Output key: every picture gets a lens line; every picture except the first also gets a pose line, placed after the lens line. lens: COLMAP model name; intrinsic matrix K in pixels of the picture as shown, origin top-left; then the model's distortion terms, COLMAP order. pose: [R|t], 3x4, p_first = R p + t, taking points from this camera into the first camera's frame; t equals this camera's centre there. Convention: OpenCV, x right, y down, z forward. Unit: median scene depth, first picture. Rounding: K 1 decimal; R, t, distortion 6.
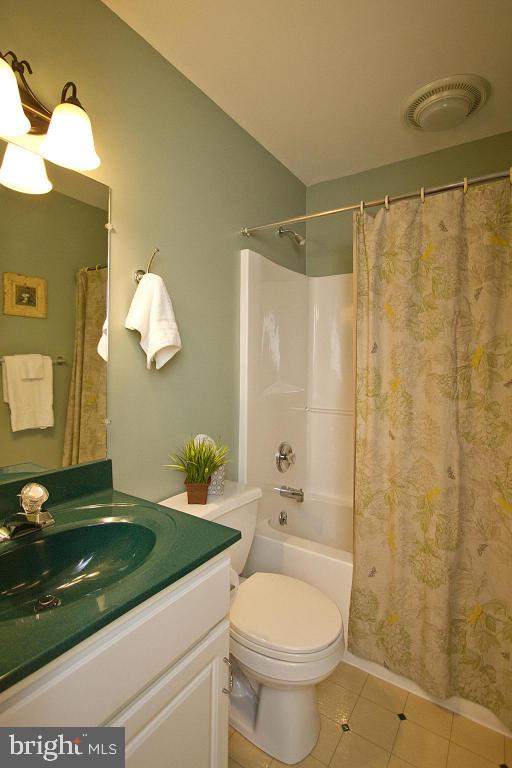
lens RADIAL K [[357.3, 0, 237.6], [0, 357.3, 369.5], [0, 0, 1]] dist [-0.018149, 0.003082]
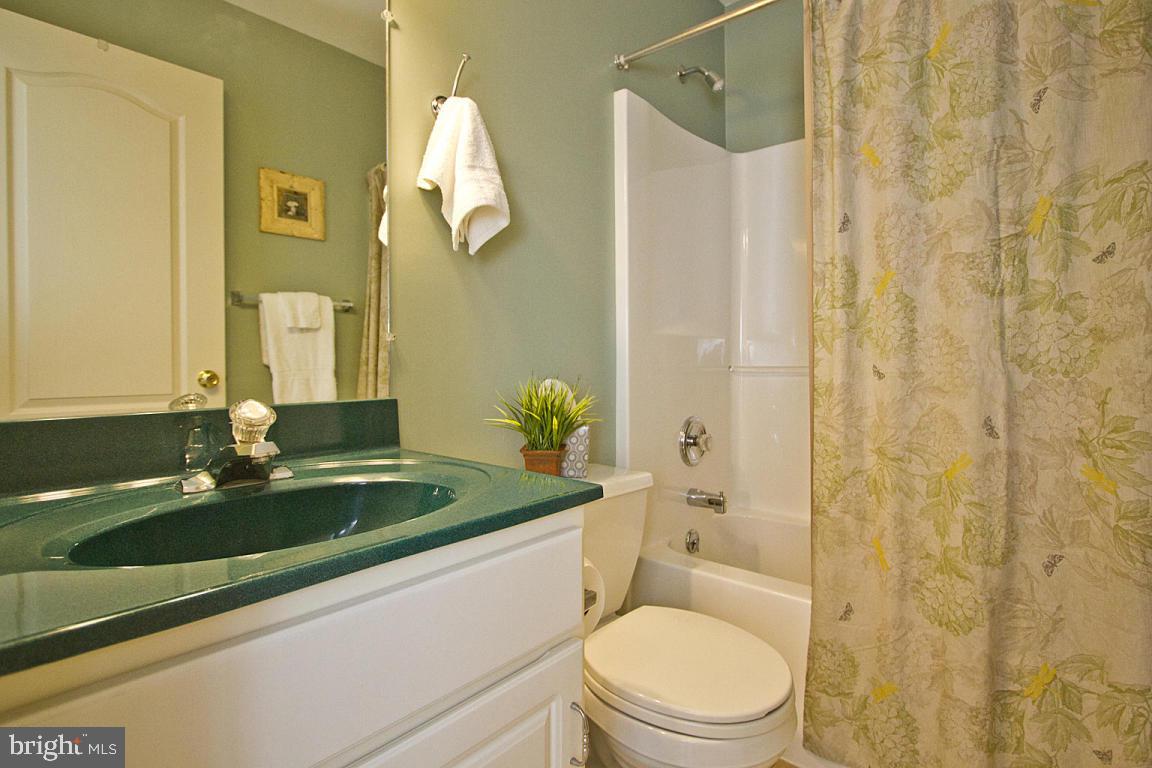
lens RADIAL K [[535.9, 0, 578.3], [0, 535.9, 375.8], [0, 0, 1]] dist [-0.018149, 0.003082]
pose [[0.995212, -0.014639, -0.096642, 0.037285], [0.015448, 0.999852, 0.007623, 0.183161], [0.096516, -0.009079, 0.995290, 0.103785]]
